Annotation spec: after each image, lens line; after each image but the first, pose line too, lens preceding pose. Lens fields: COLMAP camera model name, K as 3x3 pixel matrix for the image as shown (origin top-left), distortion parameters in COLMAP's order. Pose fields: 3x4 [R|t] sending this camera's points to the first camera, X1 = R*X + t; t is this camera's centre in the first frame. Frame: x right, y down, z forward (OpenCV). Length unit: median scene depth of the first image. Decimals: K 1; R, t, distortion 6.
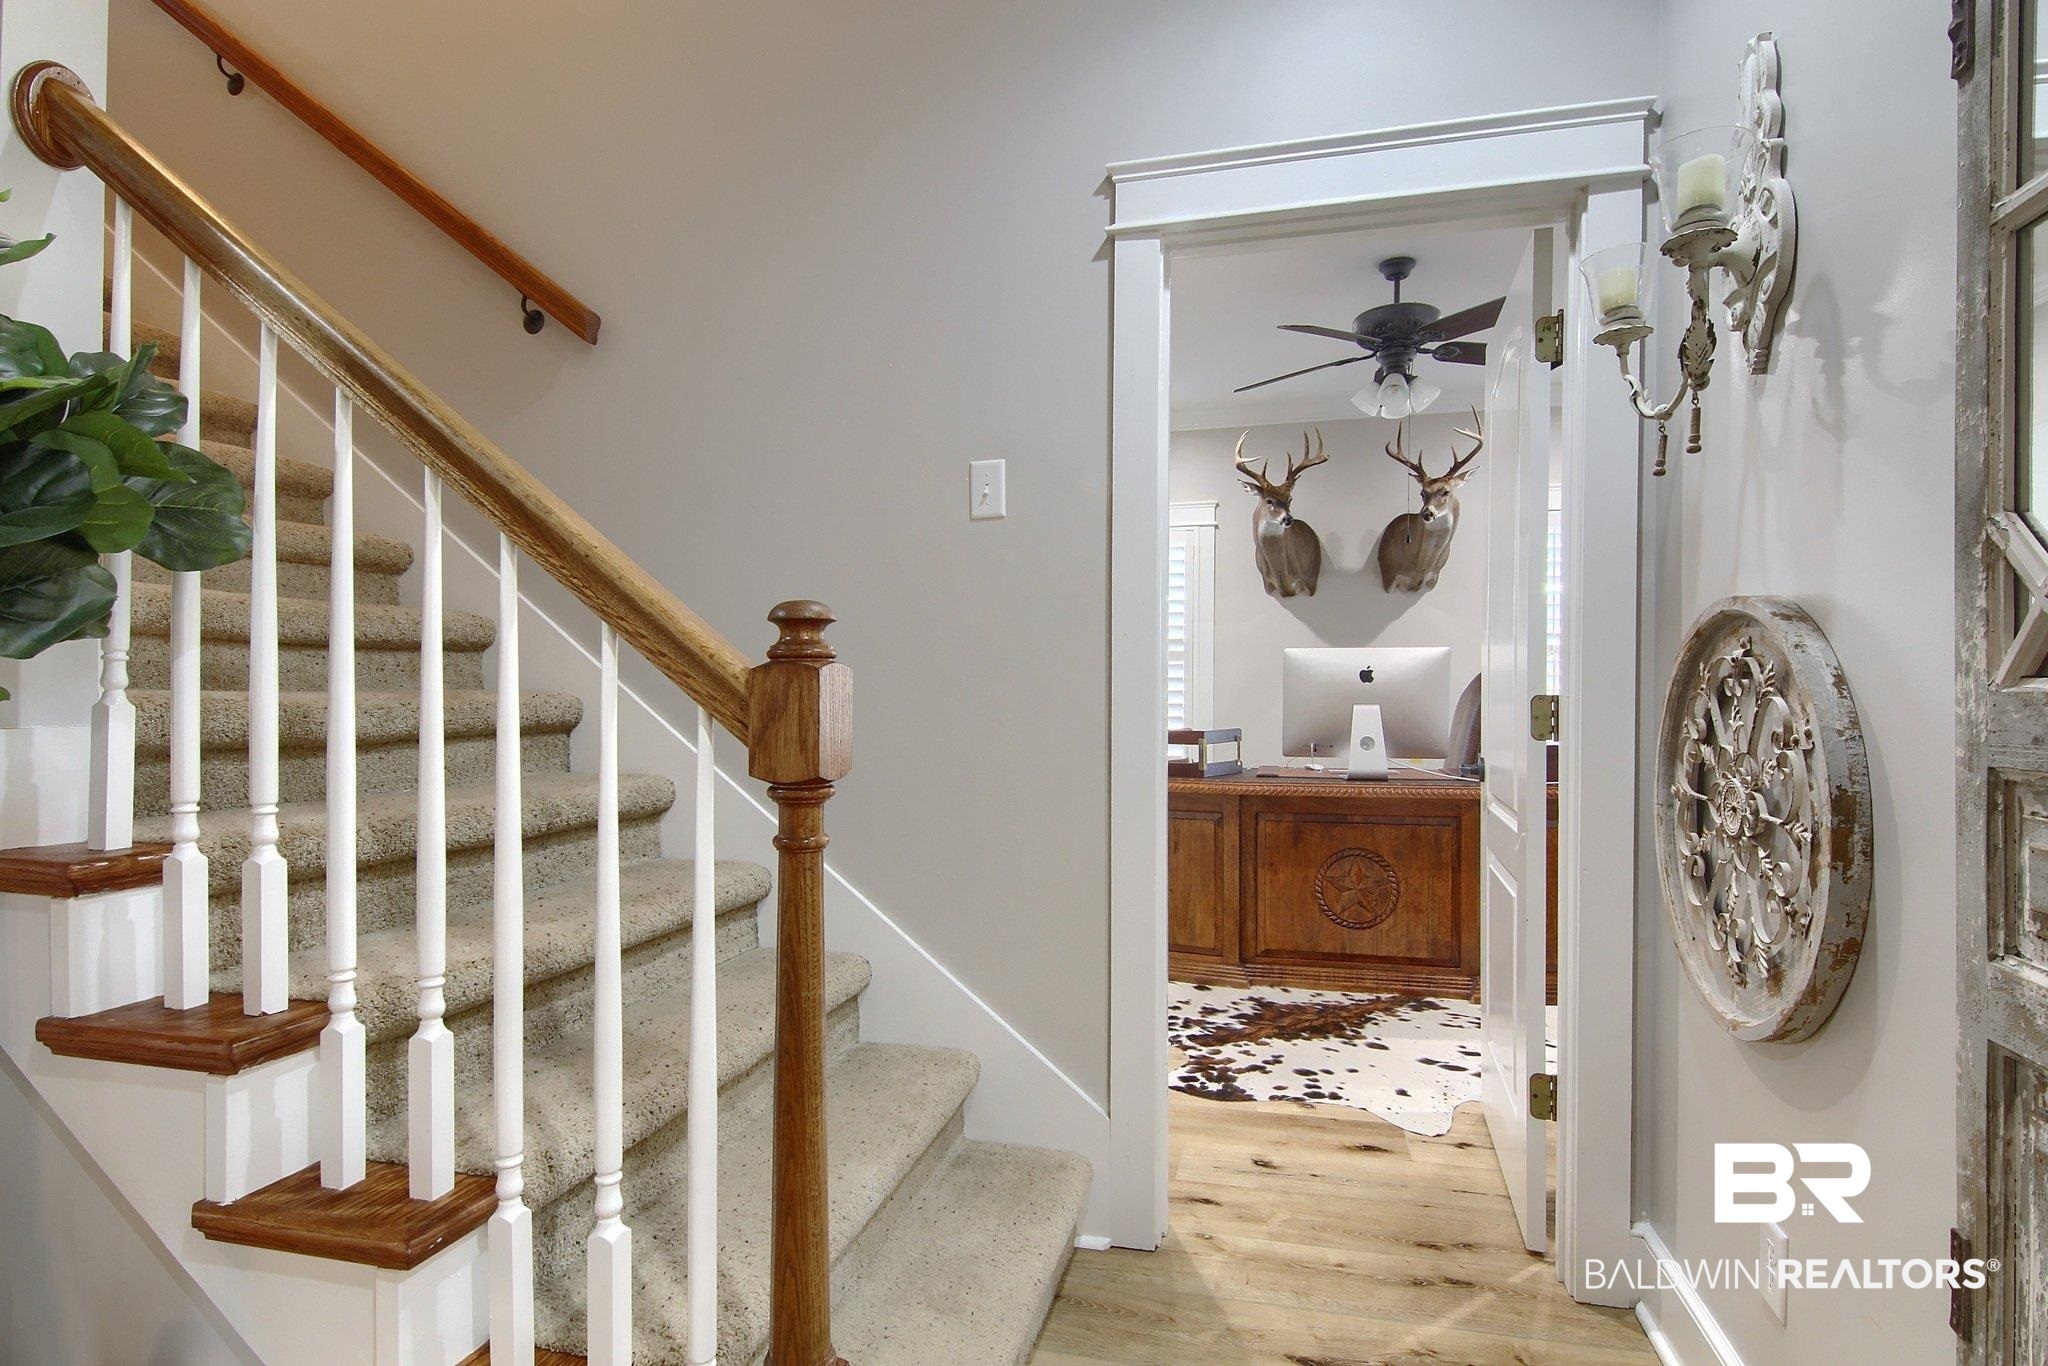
lens RADIAL K [[1068.8, 0, 1015.9], [0, 1068.8, 694.1], [0, 0, 1]] dist [-0.004002, 0.000002]
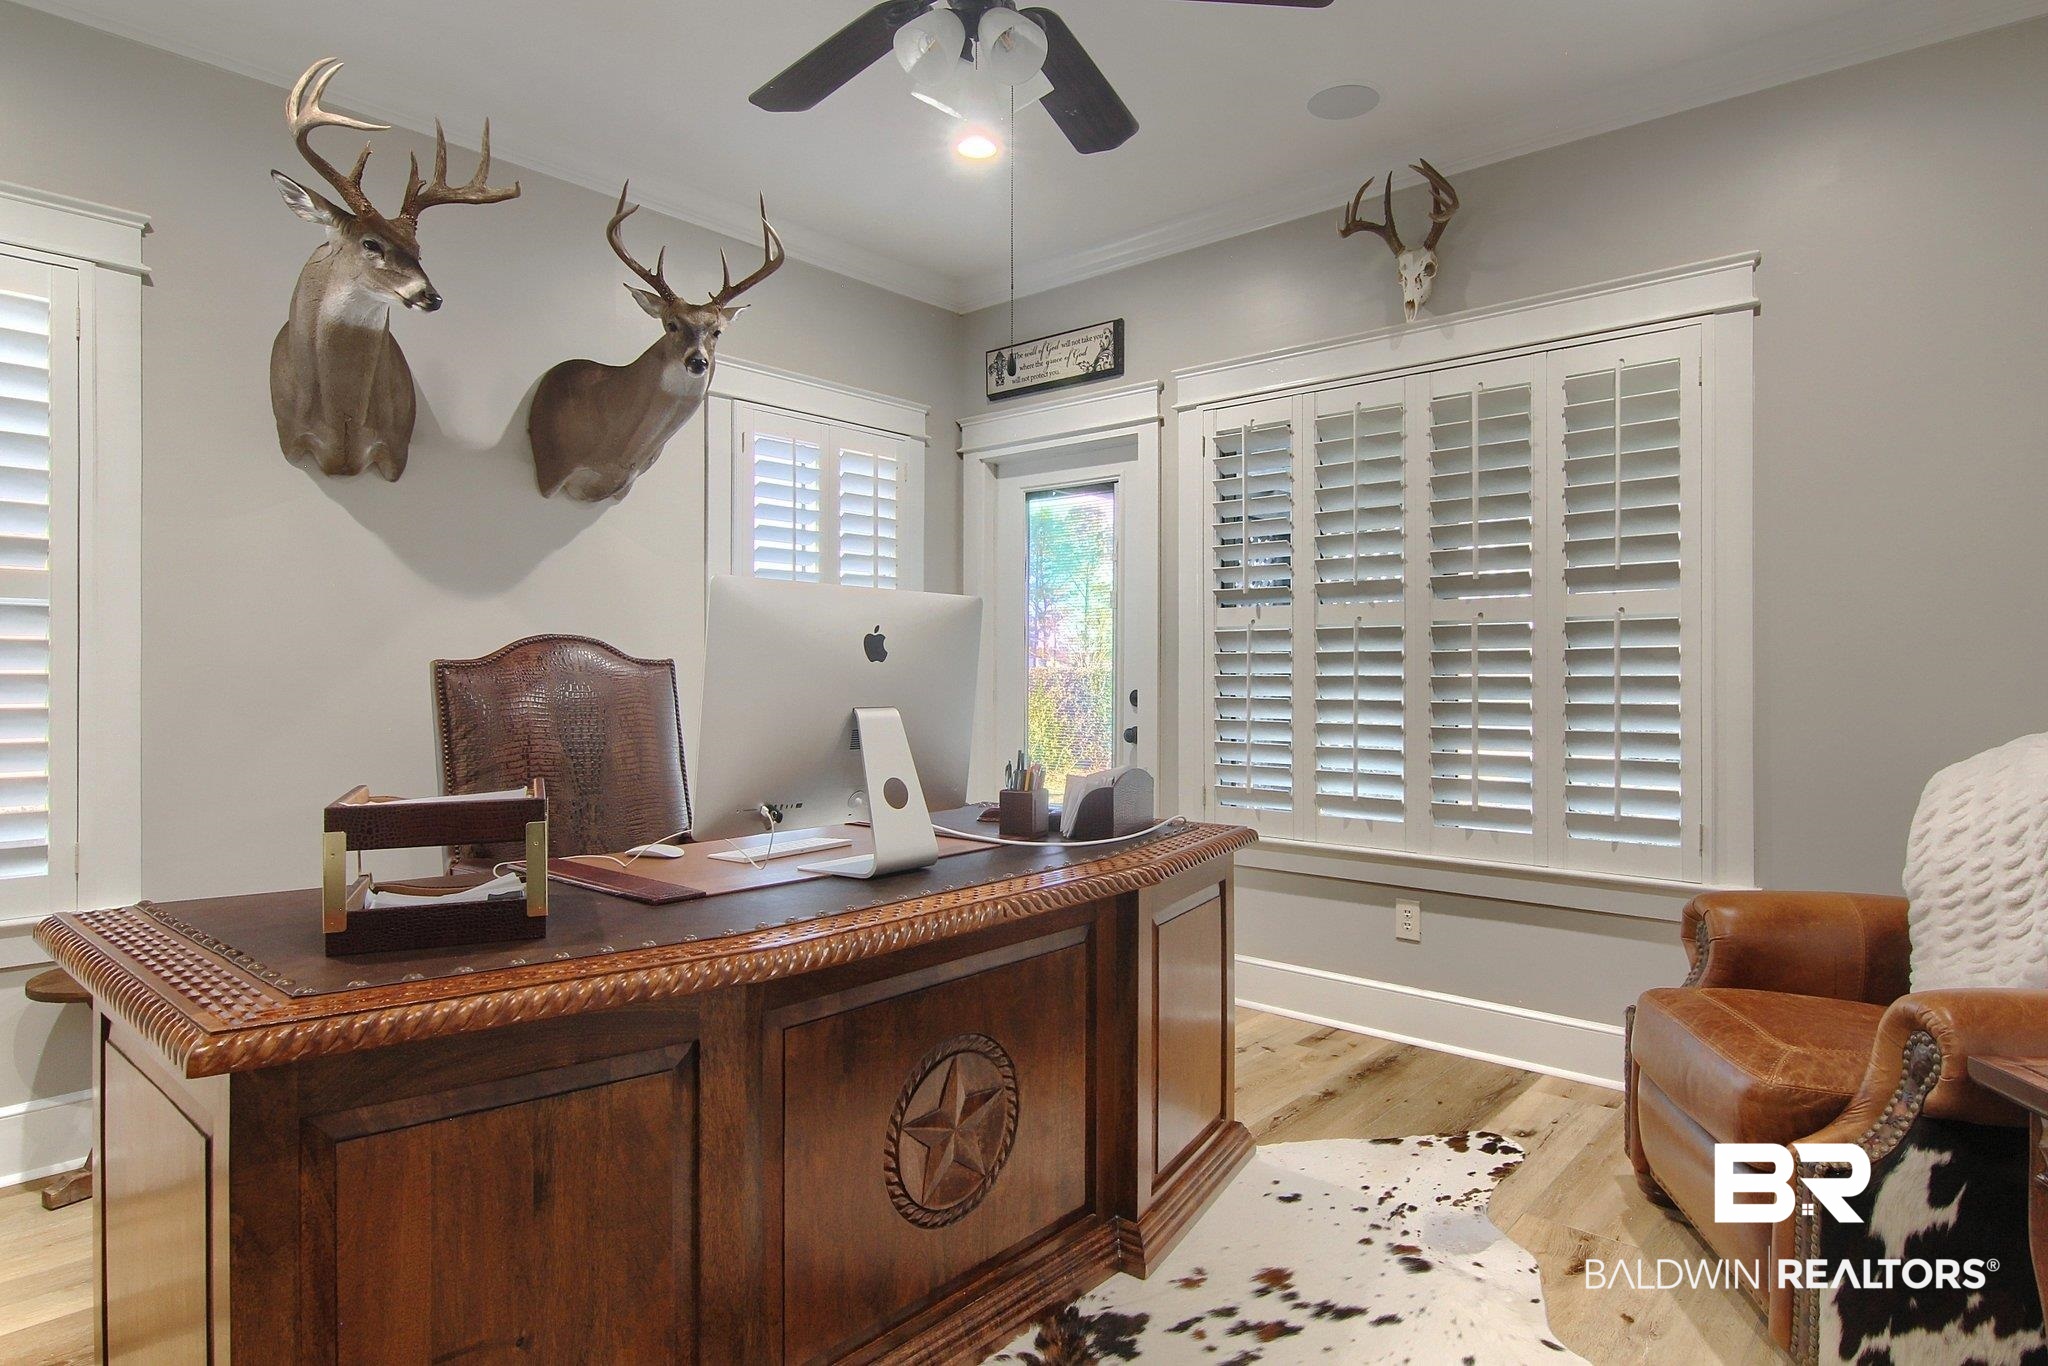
lens RADIAL K [[1068.8, 0, 1014.6], [0, 1068.8, 679.4], [0, 0, 1]] dist [-0.004002, 0.000002]
pose [[0.425002, 0.001008, 0.905192, -0.070567], [-0.001313, 0.999999, -0.000497, -0.001542], [-0.905191, -0.000977, 0.425003, 0.825739]]
